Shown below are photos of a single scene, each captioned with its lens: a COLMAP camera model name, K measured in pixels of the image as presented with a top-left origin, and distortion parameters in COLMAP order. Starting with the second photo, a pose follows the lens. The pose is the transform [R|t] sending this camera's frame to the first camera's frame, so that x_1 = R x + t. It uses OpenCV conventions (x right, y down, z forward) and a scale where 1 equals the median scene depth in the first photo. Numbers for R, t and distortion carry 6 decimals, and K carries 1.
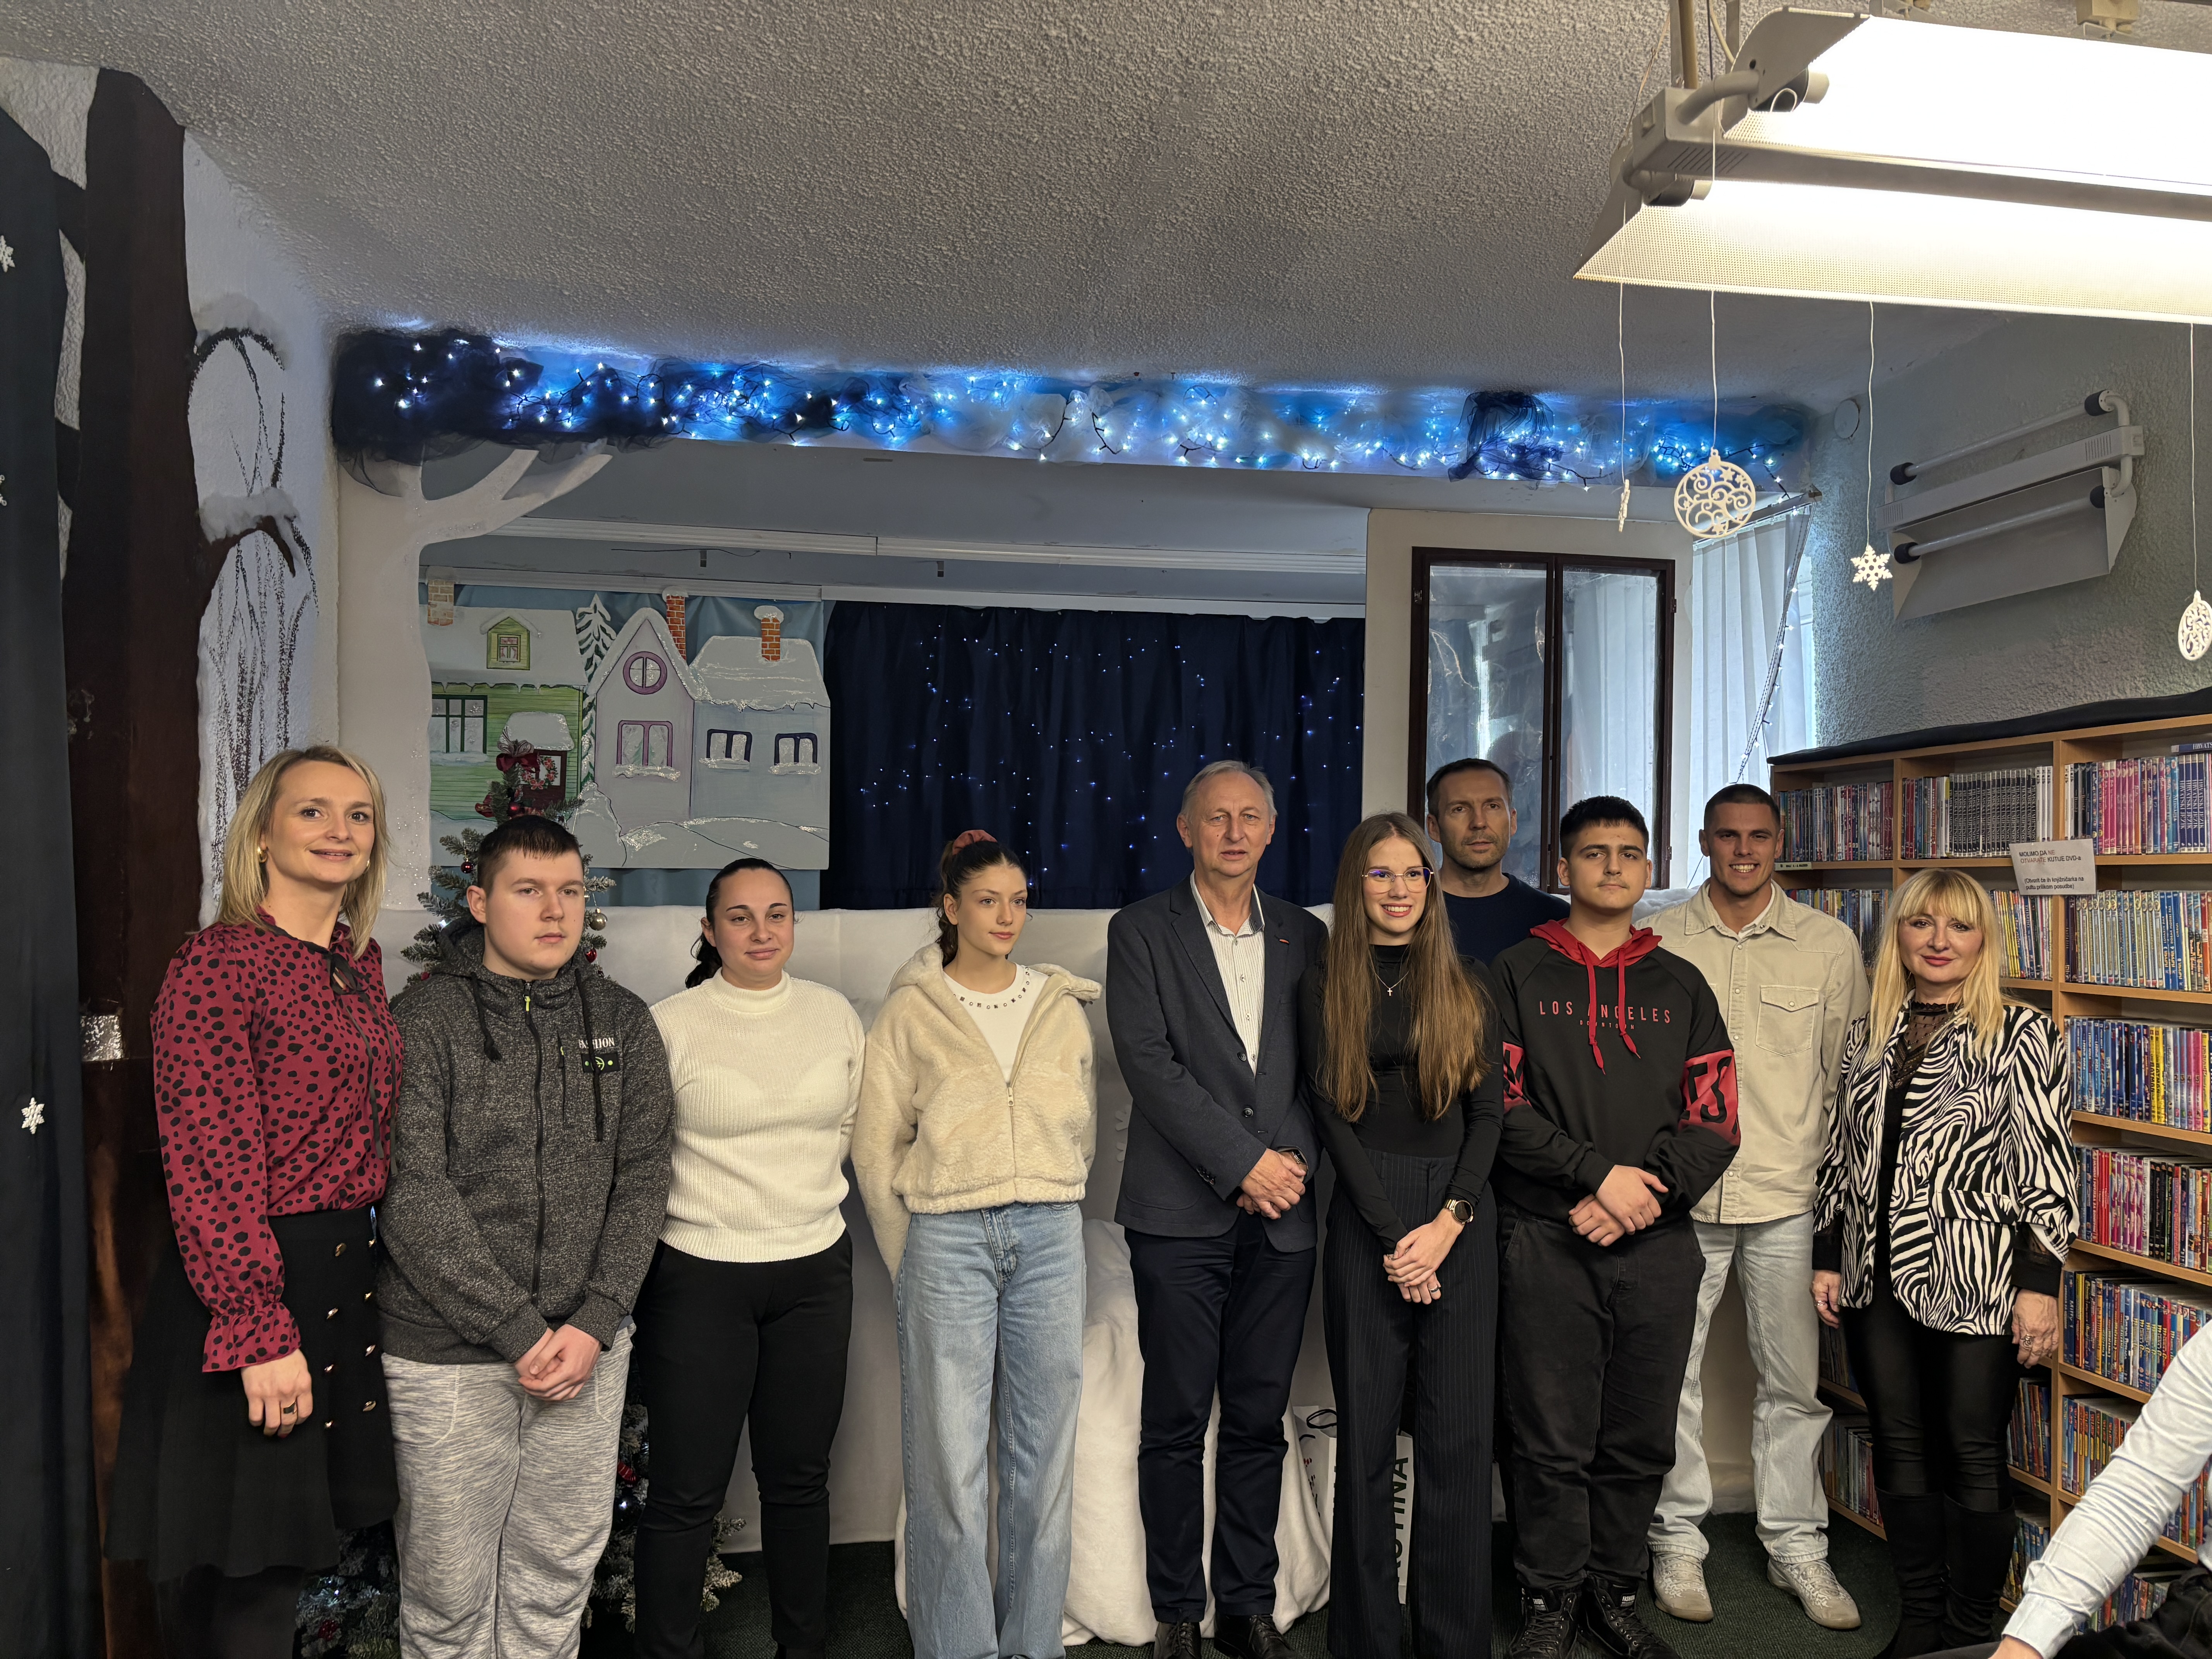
lens RADIAL K [[1661.8, 0, 1102.4], [0, 1661.8, 847.6], [0, 0, 1]] dist [0.027696, -0.017578]
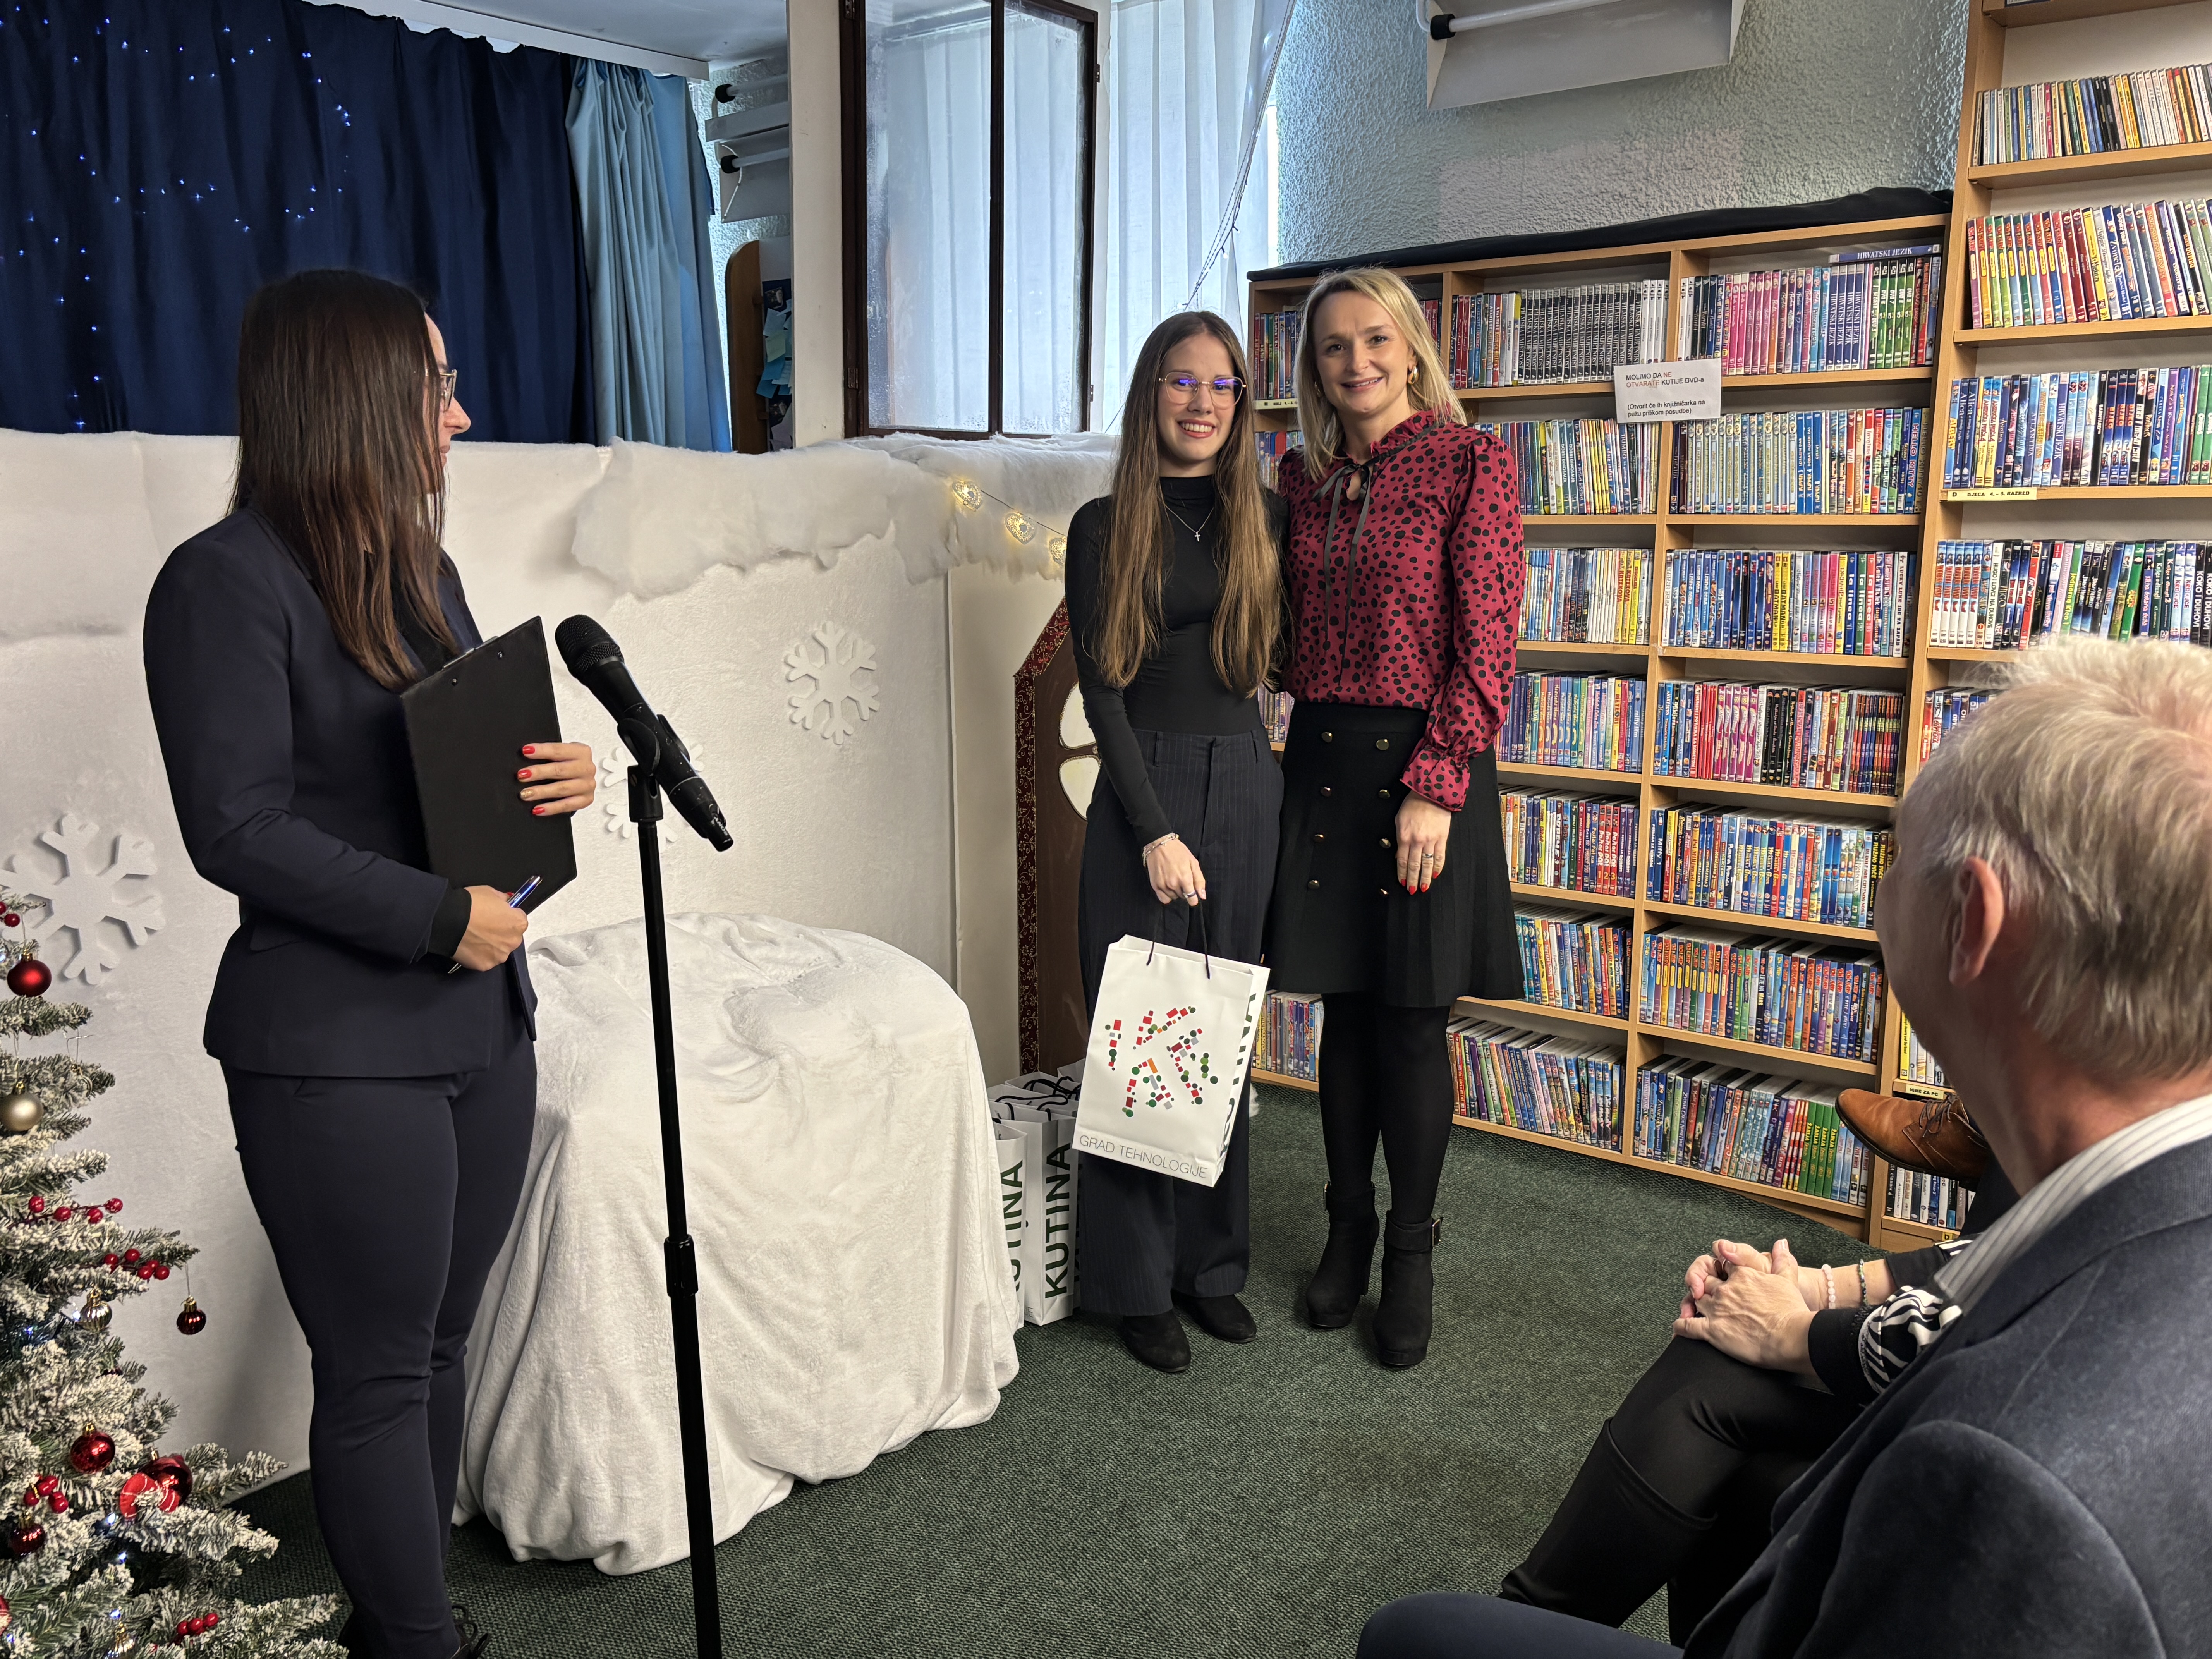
lens RADIAL K [[1858.8, 0, 1096.0], [0, 1858.8, 844.8], [0, 0, 1]] dist [0.019023, 0.007284]
pose [[0.770076, -0.125574, 0.625471, -0.355445], [-0.004049, 0.979454, 0.201628, 0.049939], [-0.637939, -0.157801, 0.753746, 0.362820]]
